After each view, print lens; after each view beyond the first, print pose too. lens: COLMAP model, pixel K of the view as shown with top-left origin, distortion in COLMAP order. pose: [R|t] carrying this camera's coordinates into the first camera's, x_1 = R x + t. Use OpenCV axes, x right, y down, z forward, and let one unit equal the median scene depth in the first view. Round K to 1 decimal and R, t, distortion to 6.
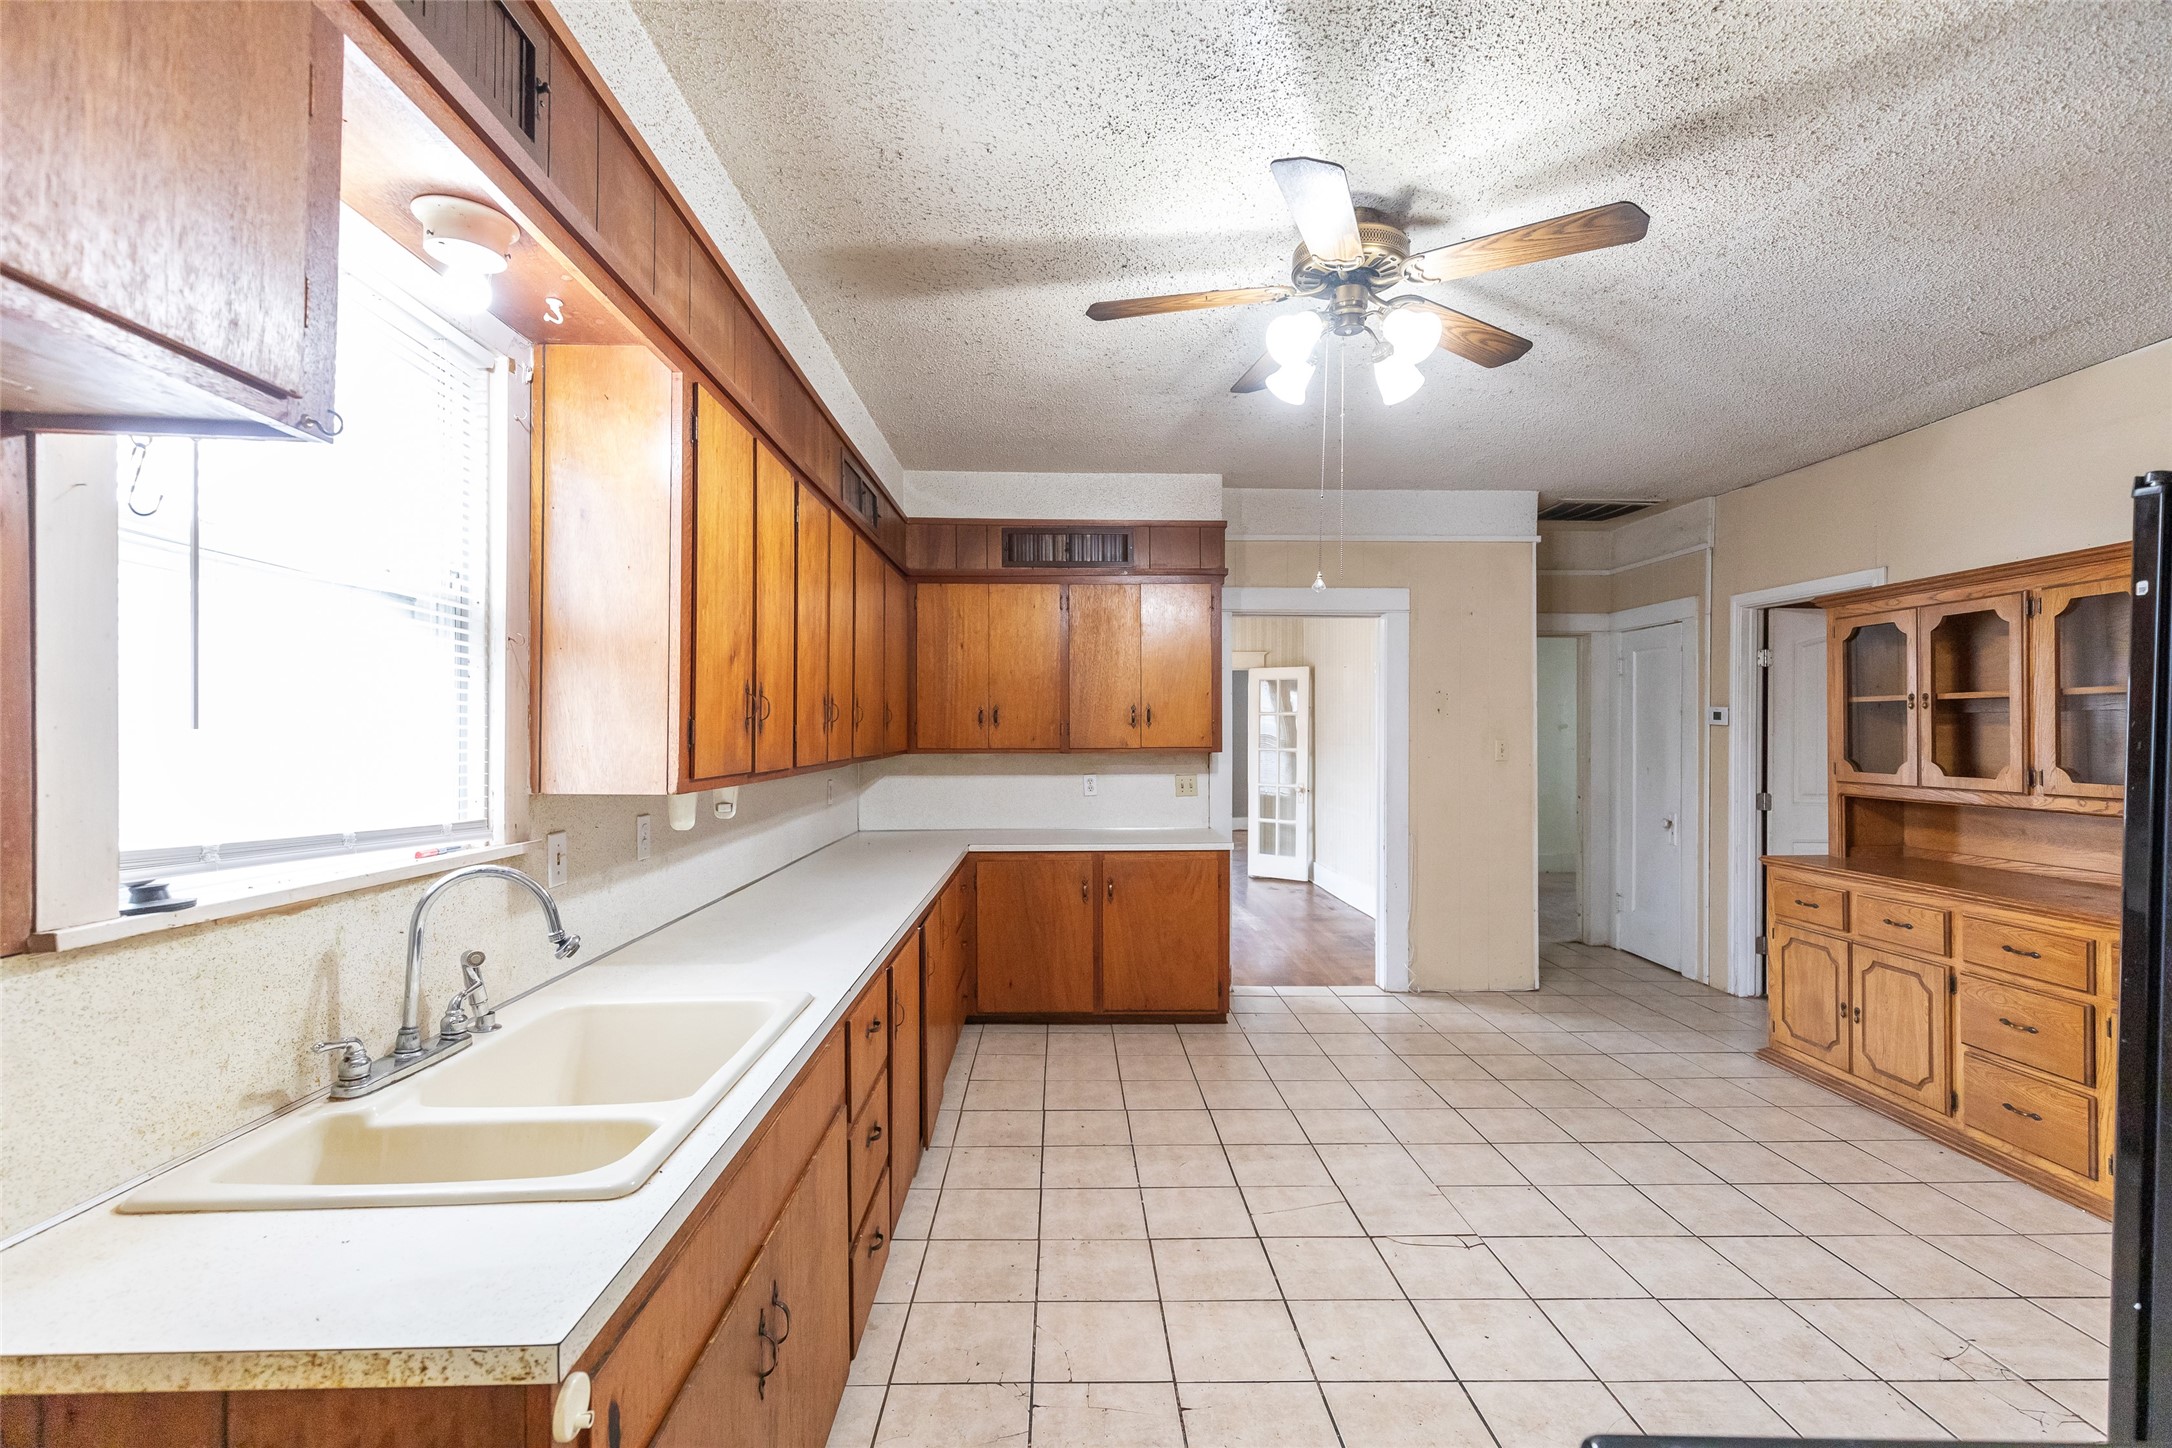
lens RADIAL K [[978.4, 0, 1086.2], [0, 978.4, 734.6], [0, 0, 1]] dist [-0.000562, -0.000514]
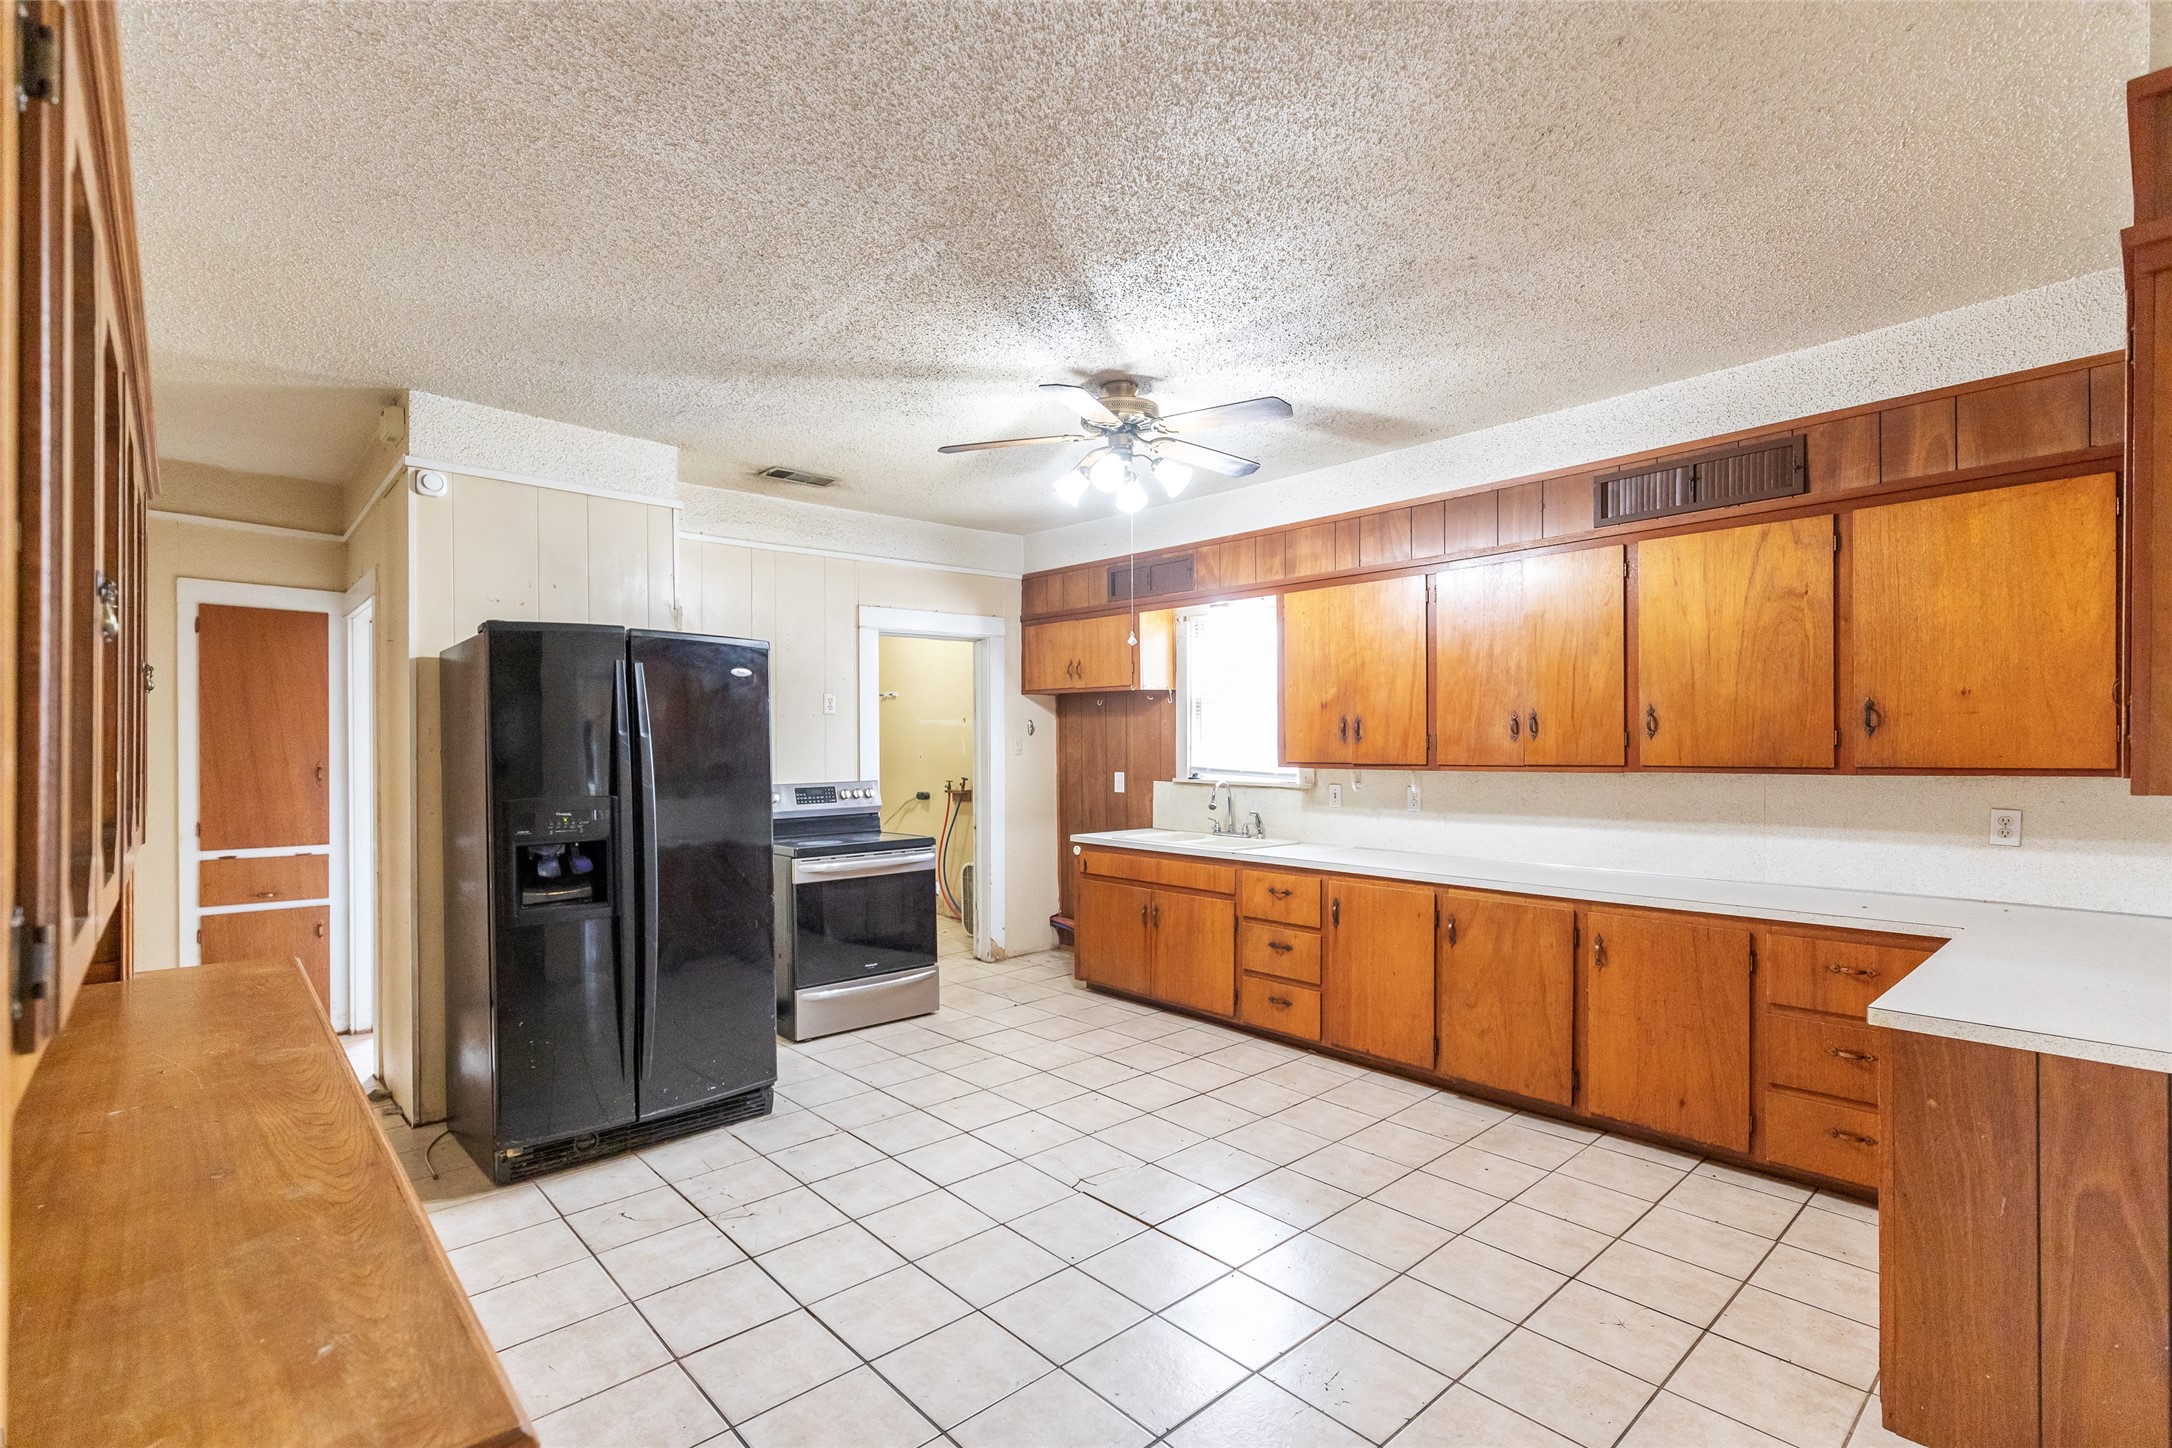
lens RADIAL K [[989.4, 0, 1095.5], [0, 989.4, 749.1], [0, 0, 1]] dist [-0.001049, -0.000334]
pose [[-0.757445, 0.005764, -0.652874, 1.207323], [0.004010, 0.999983, 0.004176, 0.003358], [0.652887, 0.000545, -0.757455, 2.009754]]
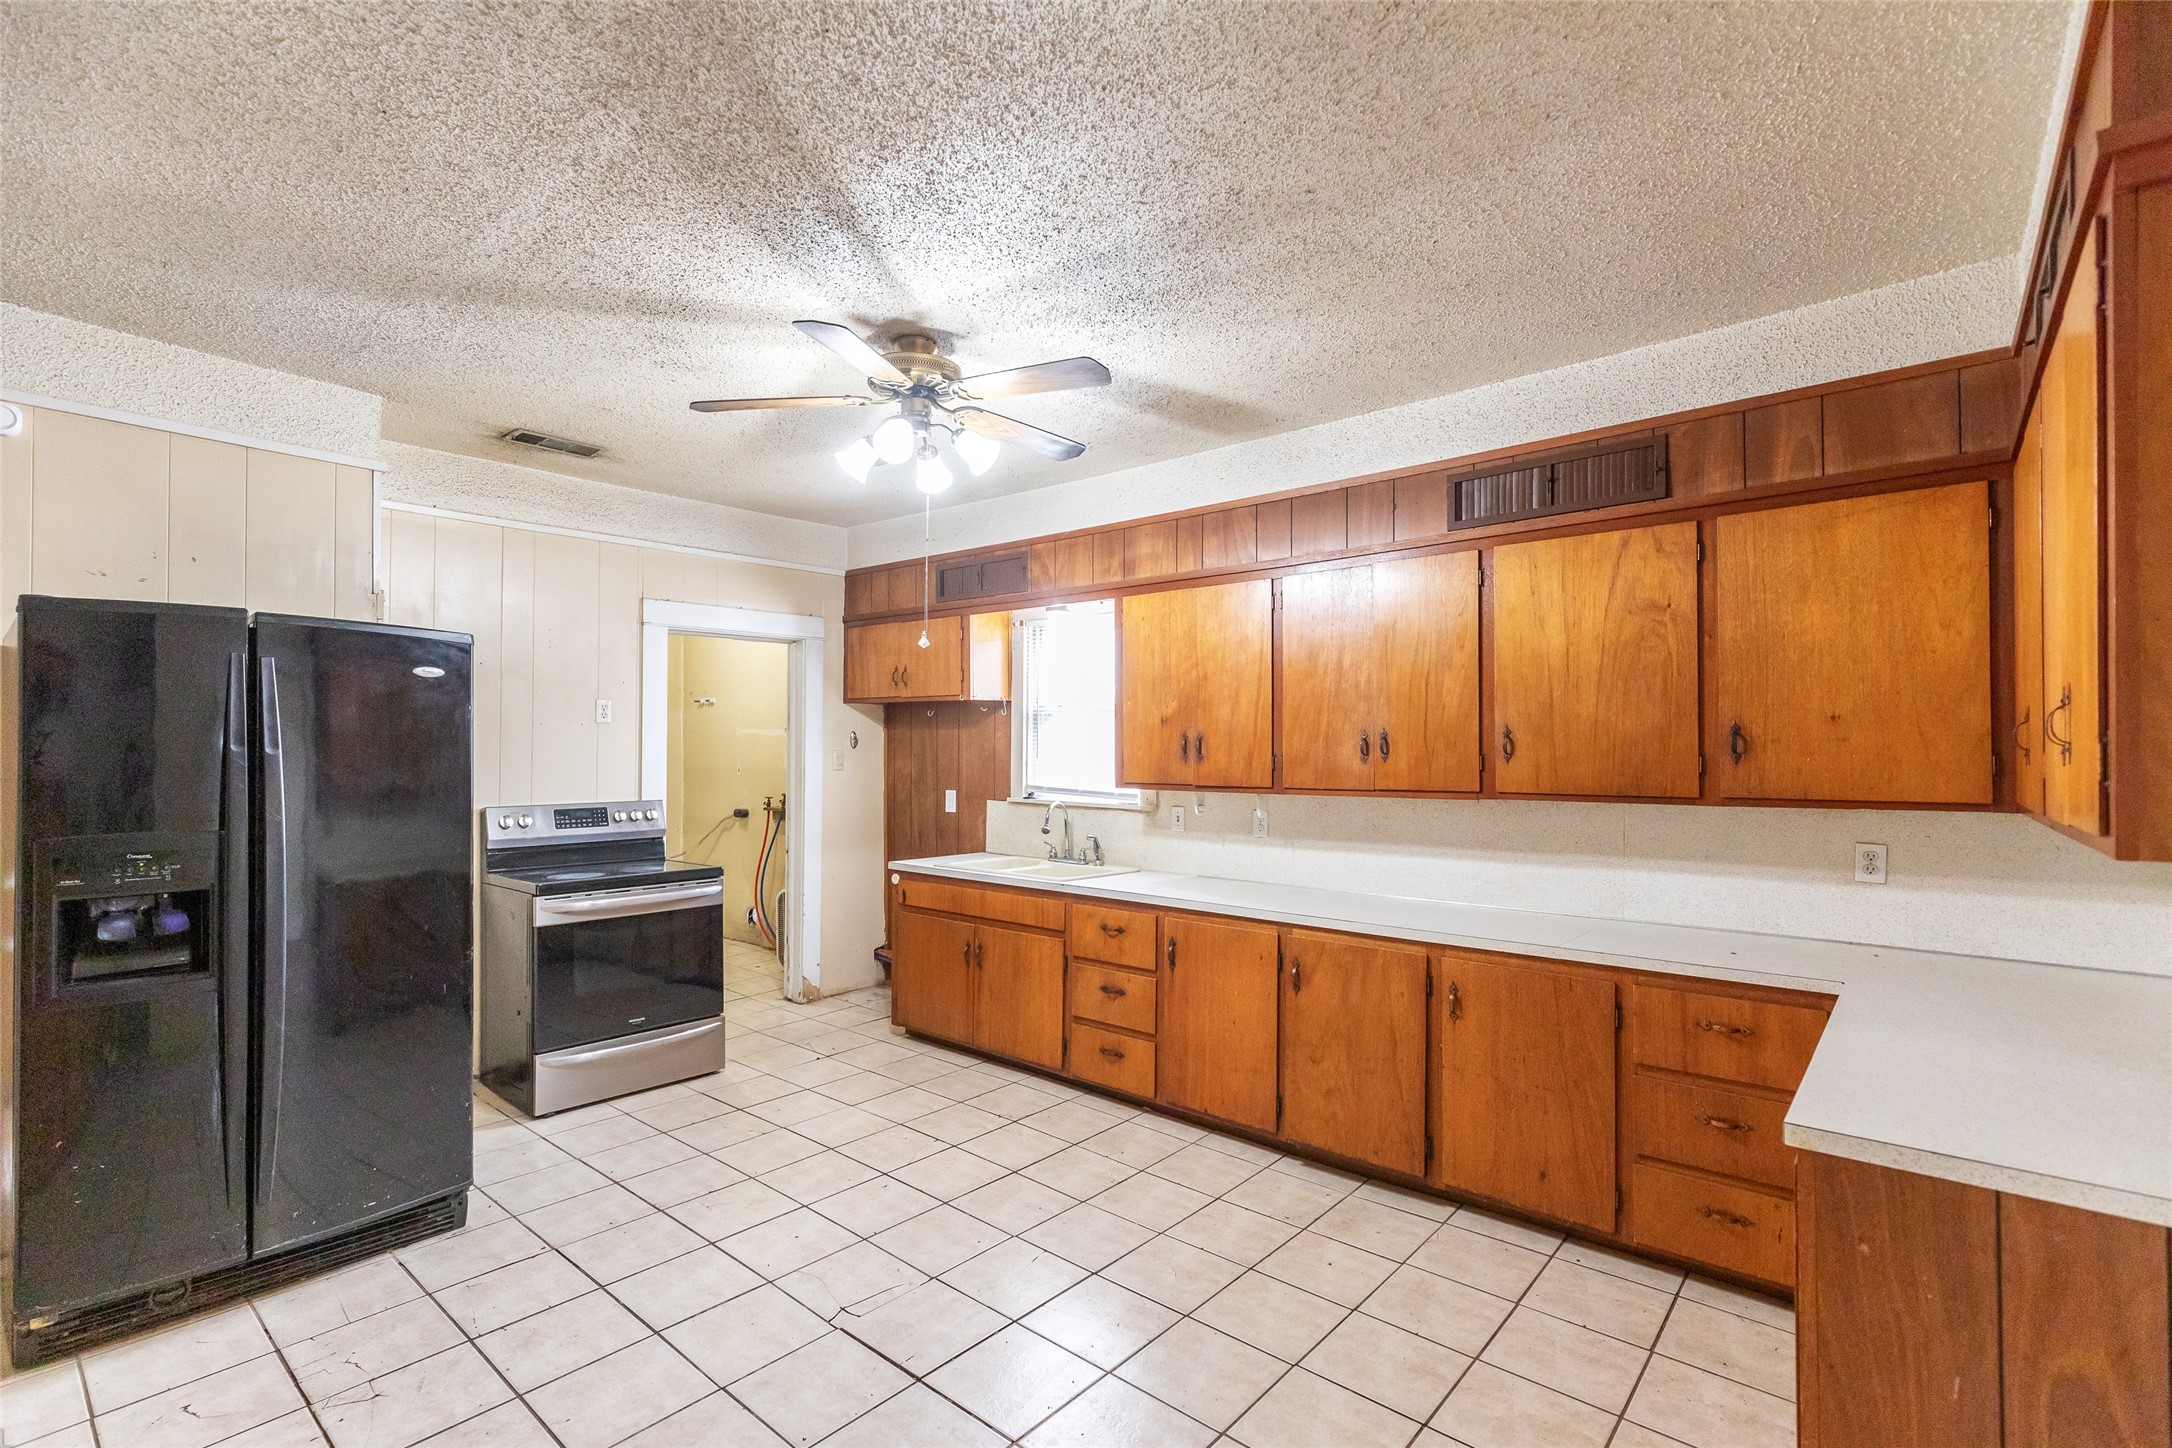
lens RADIAL K [[978.4, 0, 1086.2], [0, 978.4, 734.6], [0, 0, 1]] dist [-0.000562, -0.000514]
pose [[-0.677724, -0.017170, -0.735116, 0.982152], [-0.004426, 0.999804, -0.019271, -0.012881], [0.735303, -0.009807, -0.677668, 1.913575]]
